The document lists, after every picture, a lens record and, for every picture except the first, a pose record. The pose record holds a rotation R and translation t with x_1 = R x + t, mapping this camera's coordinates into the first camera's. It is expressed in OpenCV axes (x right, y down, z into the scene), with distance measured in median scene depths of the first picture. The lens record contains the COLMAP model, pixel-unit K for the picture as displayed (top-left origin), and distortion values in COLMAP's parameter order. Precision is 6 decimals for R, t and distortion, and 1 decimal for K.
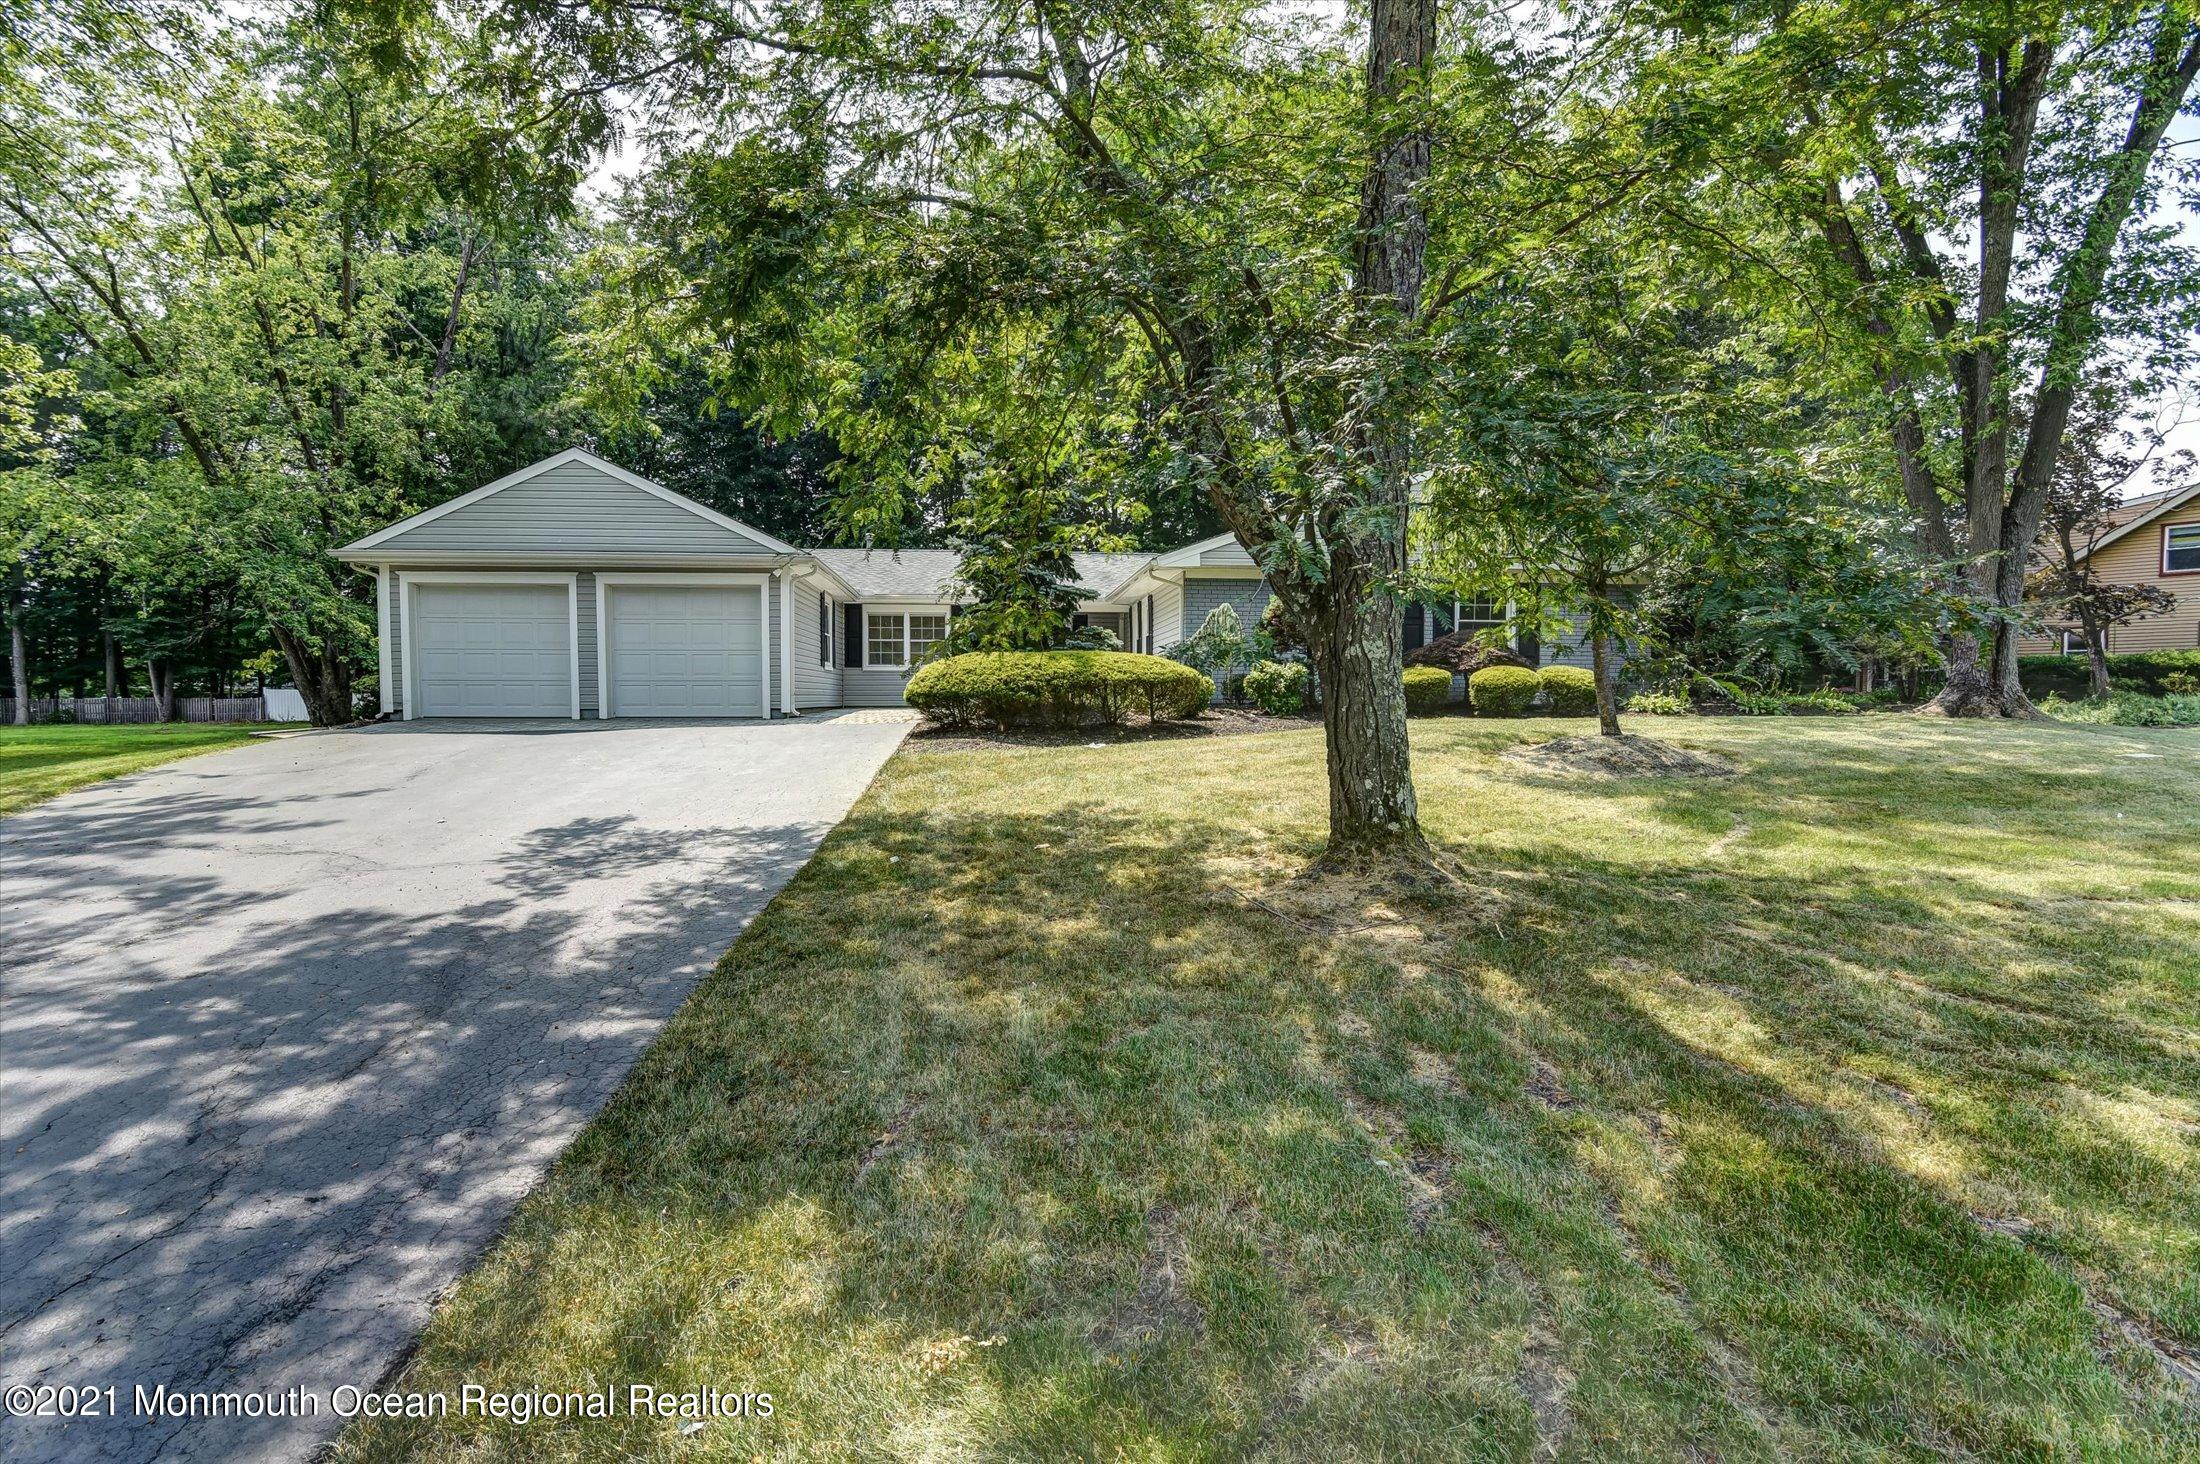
lens RADIAL K [[1089.8, 0, 1101.4], [0, 1089.8, 727.4], [0, 0, 1]] dist [-0.003056, -0.000434]
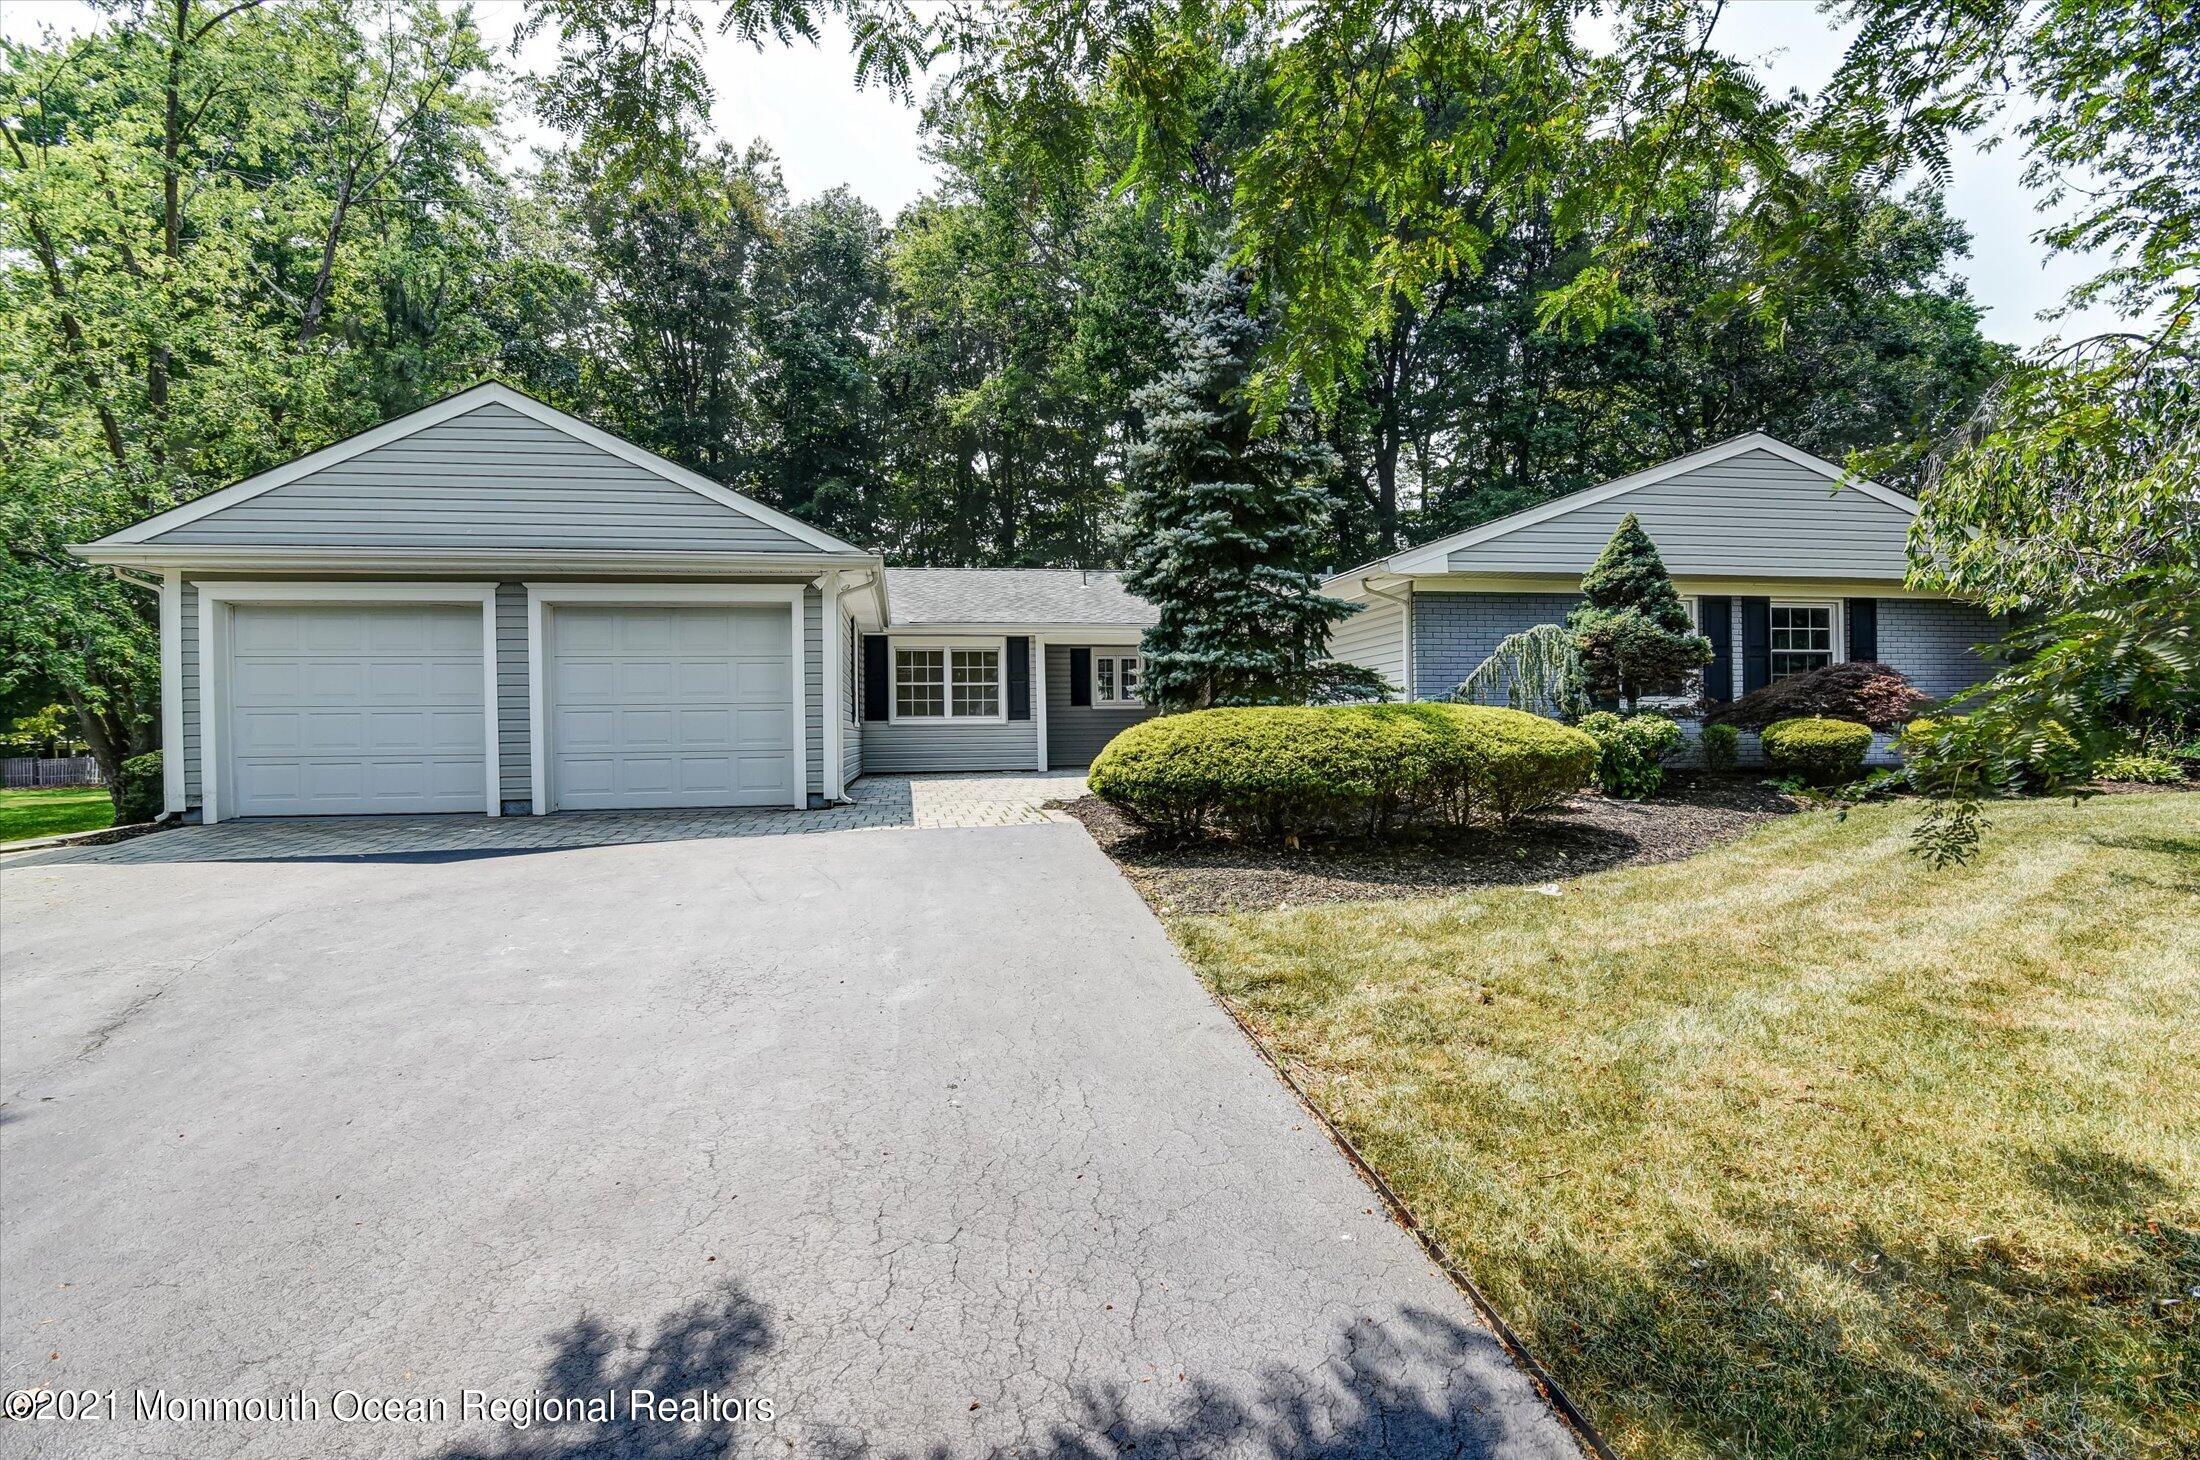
lens RADIAL K [[1089.8, 0, 1098.7], [0, 1089.8, 727.5], [0, 0, 1]] dist [-0.003056, -0.000434]
pose [[0.997681, -0.012157, 0.066969, -0.175490], [0.014466, 0.999314, -0.034105, -0.031996], [-0.066509, 0.034995, 0.997172, 0.347812]]
